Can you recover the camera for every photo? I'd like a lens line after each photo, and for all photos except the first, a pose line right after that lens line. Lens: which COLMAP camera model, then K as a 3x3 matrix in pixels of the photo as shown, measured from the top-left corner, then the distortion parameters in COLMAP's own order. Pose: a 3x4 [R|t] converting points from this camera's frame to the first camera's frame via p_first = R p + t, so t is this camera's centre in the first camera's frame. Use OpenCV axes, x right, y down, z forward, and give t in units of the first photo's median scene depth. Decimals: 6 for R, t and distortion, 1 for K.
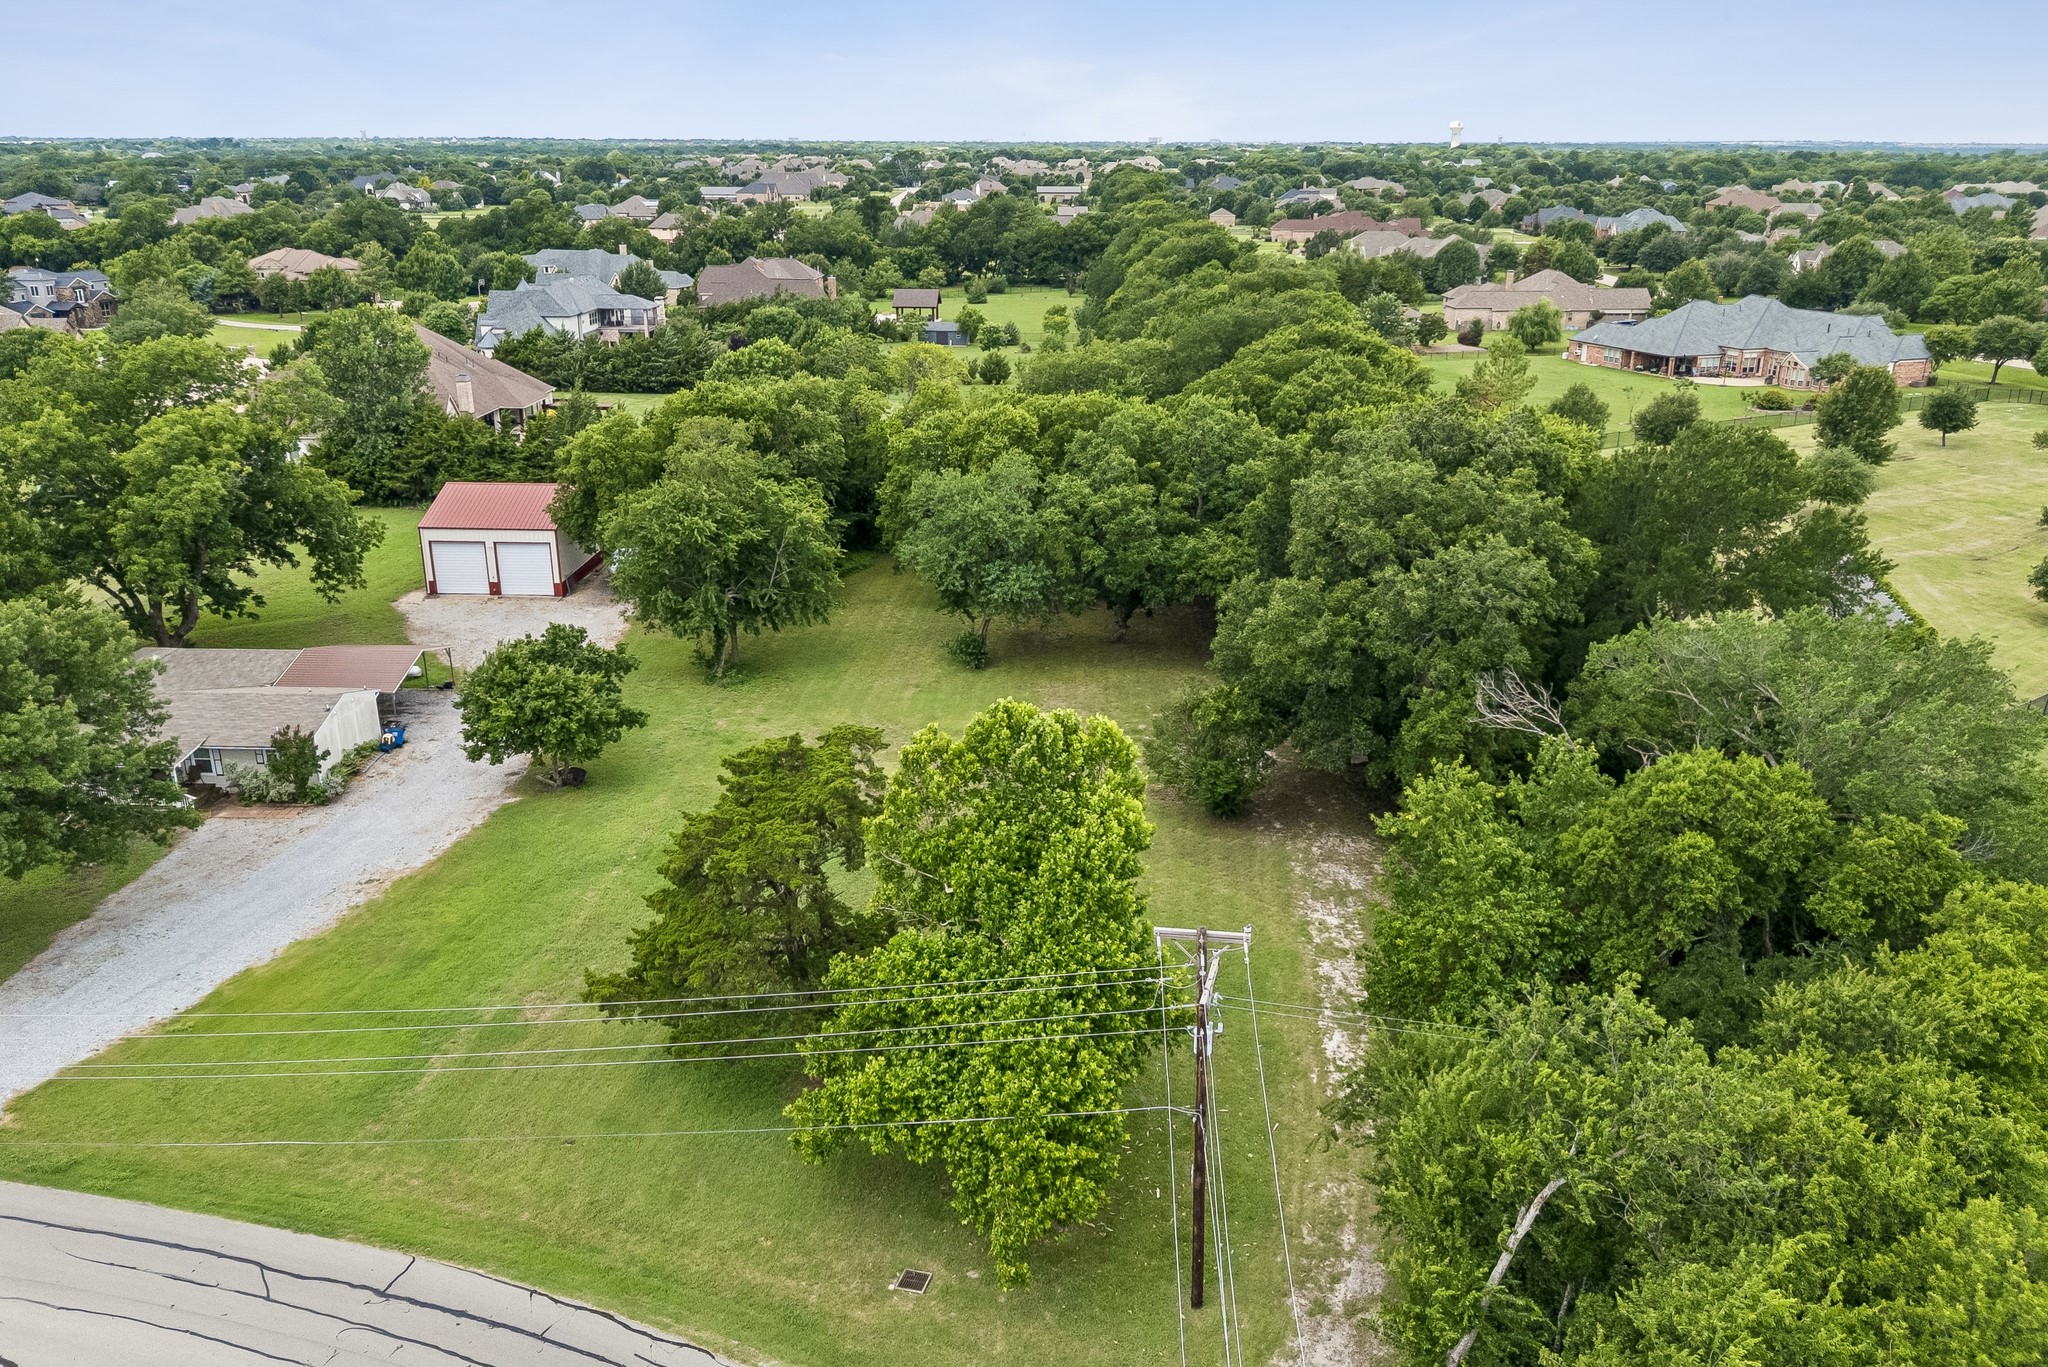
lens RADIAL K [[1560.4, 0, 1029.0], [0, 1560.4, 679.5], [0, 0, 1]] dist [0.056500, -0.079834]
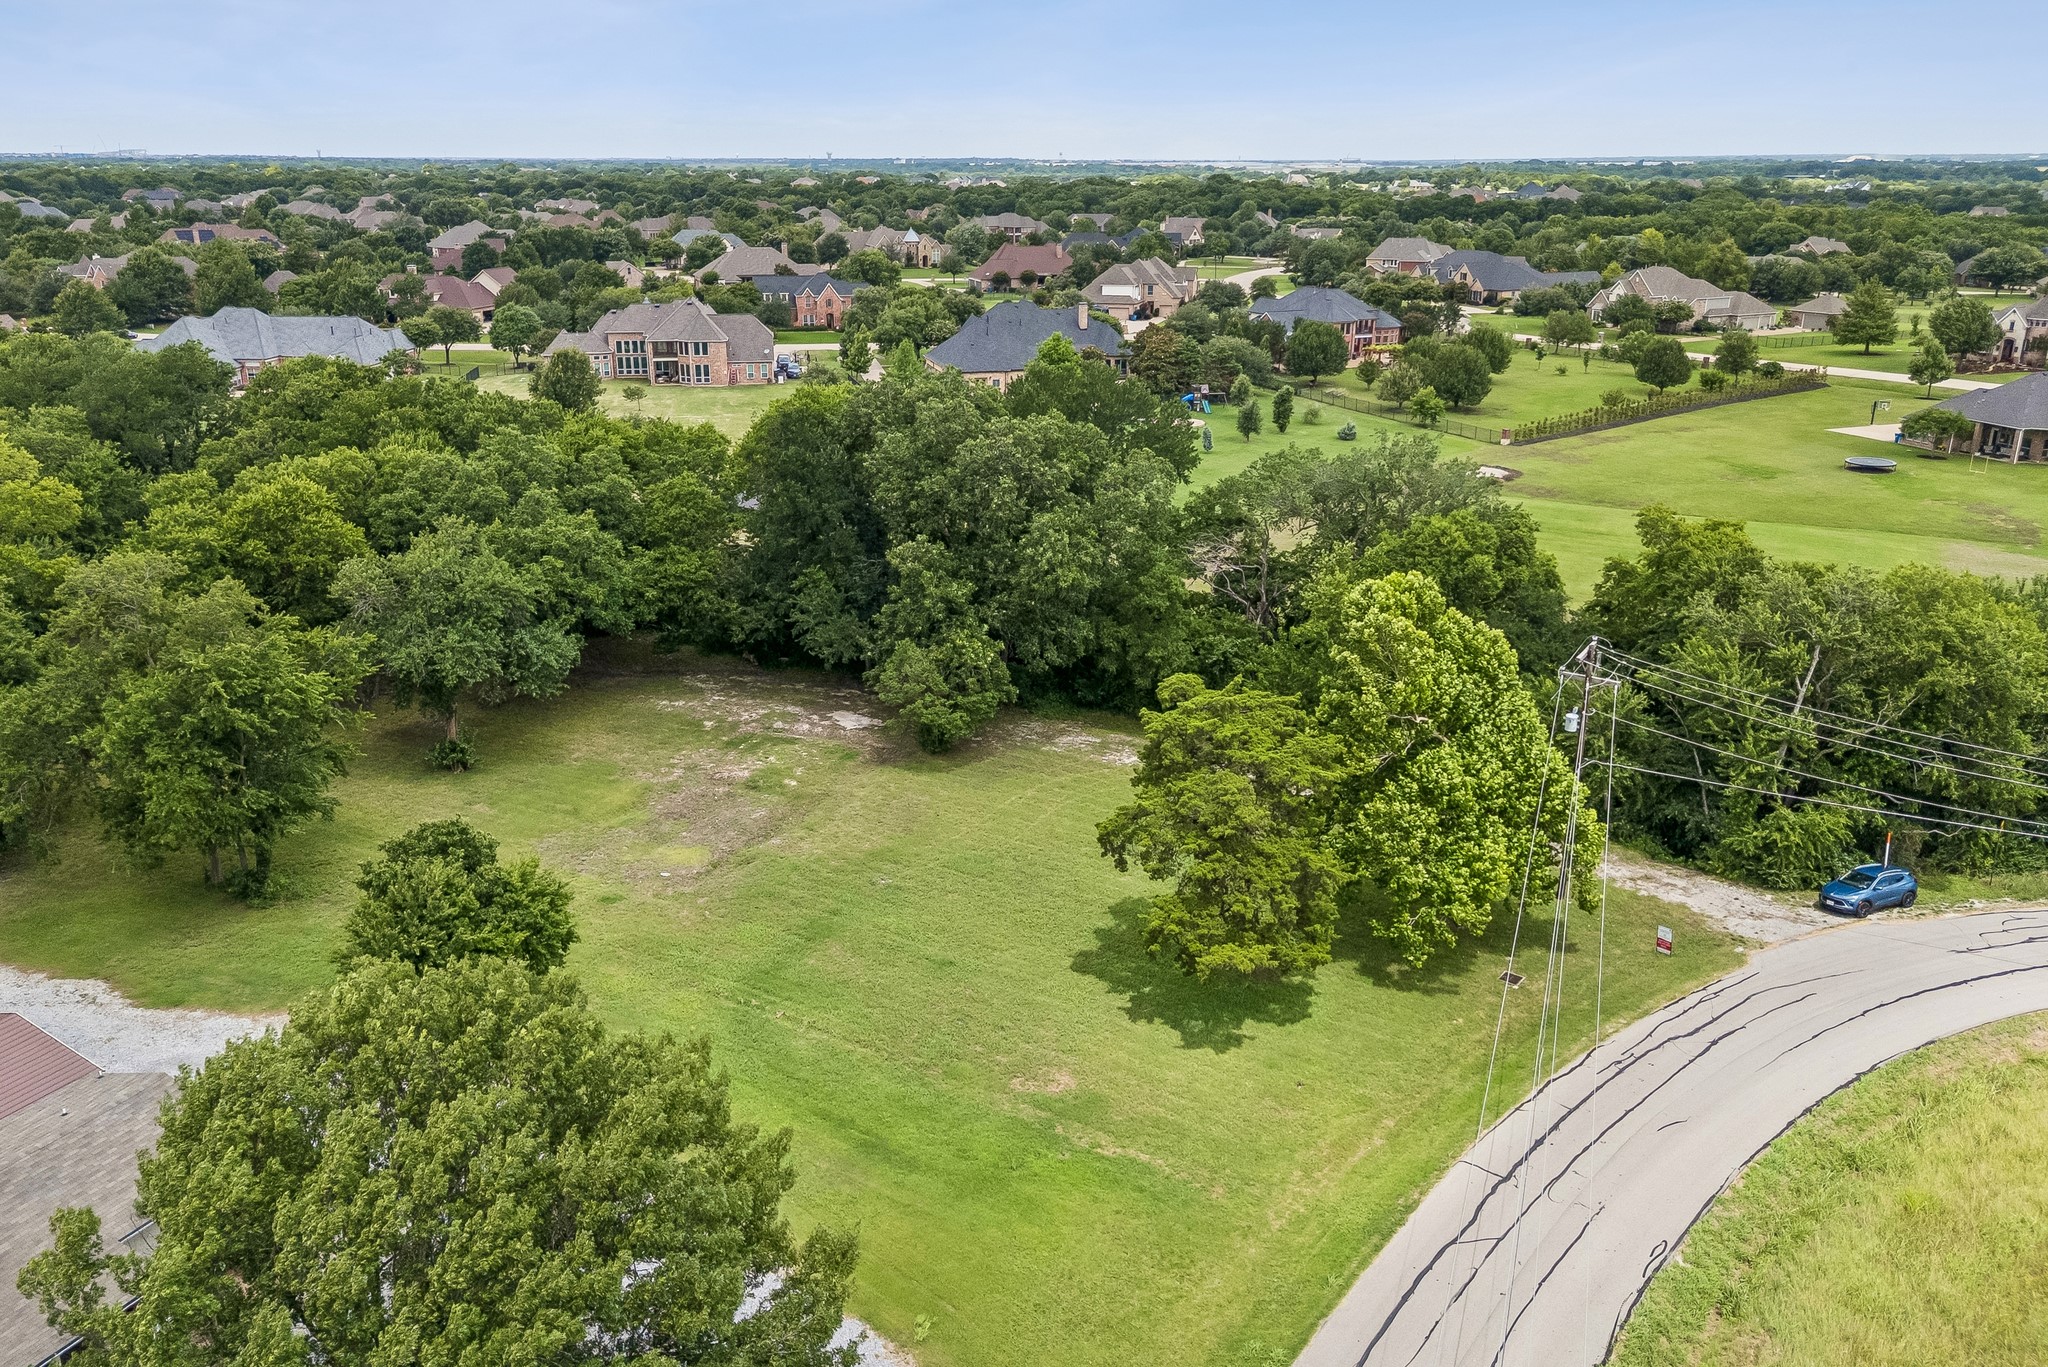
lens RADIAL K [[1601.8, 0, 1042.6], [0, 1601.8, 684.2], [0, 0, 1]] dist [0.116580, -0.151945]
pose [[0.365965, -0.296853, 0.882014, -0.685145], [0.304400, 0.933811, 0.187985, -0.126143], [-0.879438, 0.199689, 0.432104, 0.332638]]
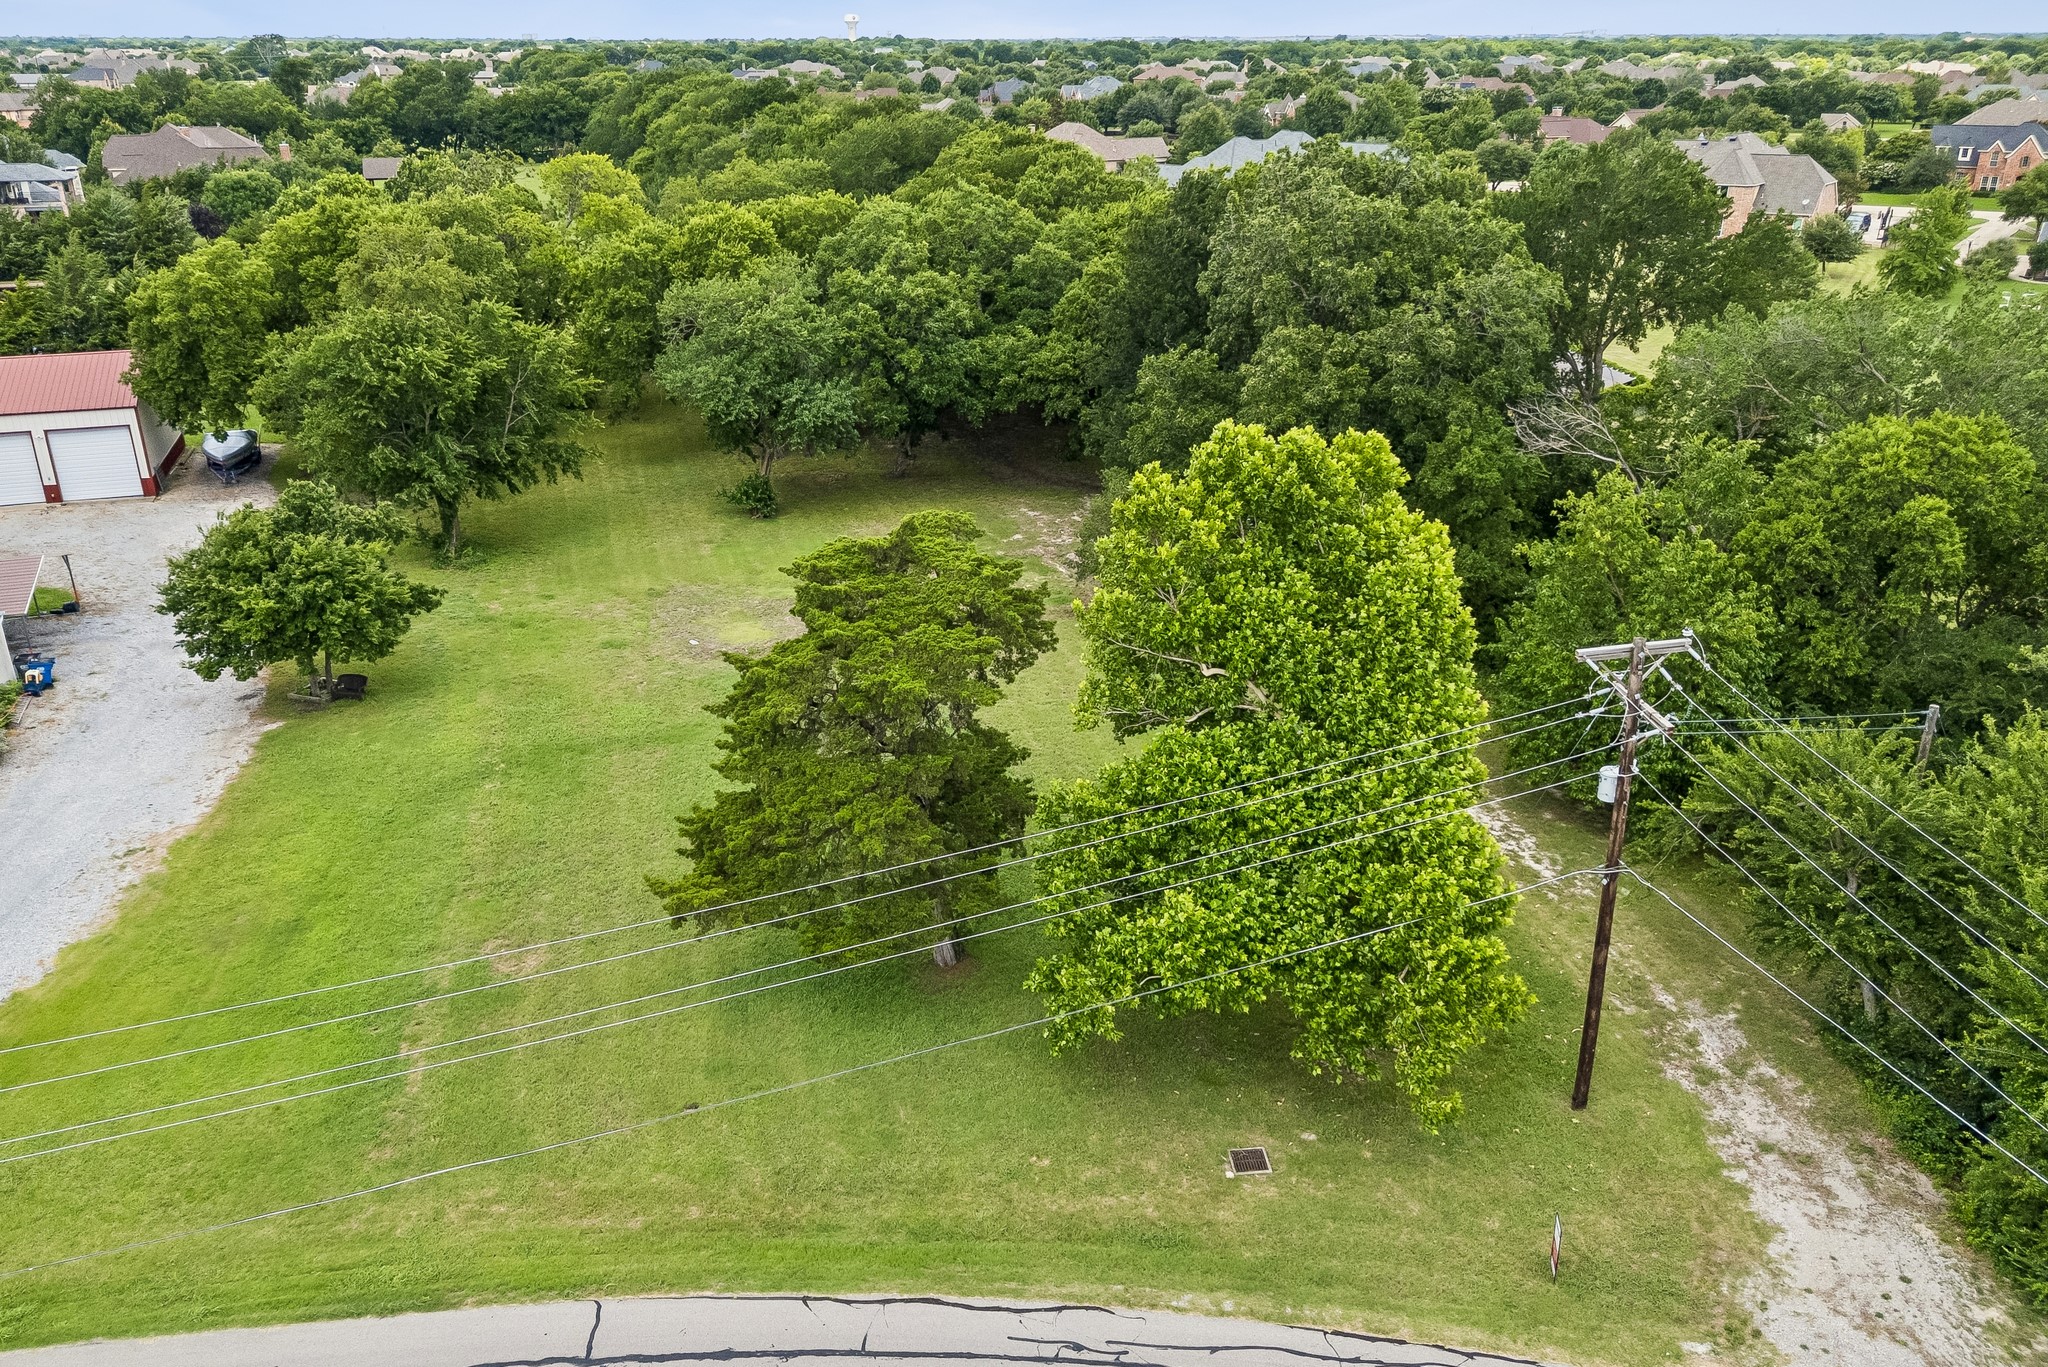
lens RADIAL K [[1578.3, 0, 1044.6], [0, 1578.3, 683.3], [0, 0, 1]] dist [0.046545, -0.060183]
pose [[0.933623, -0.139853, 0.329833, -0.191820], [0.120830, 0.989636, 0.077597, 0.034796], [-0.337267, -0.032593, 0.940845, 0.142586]]
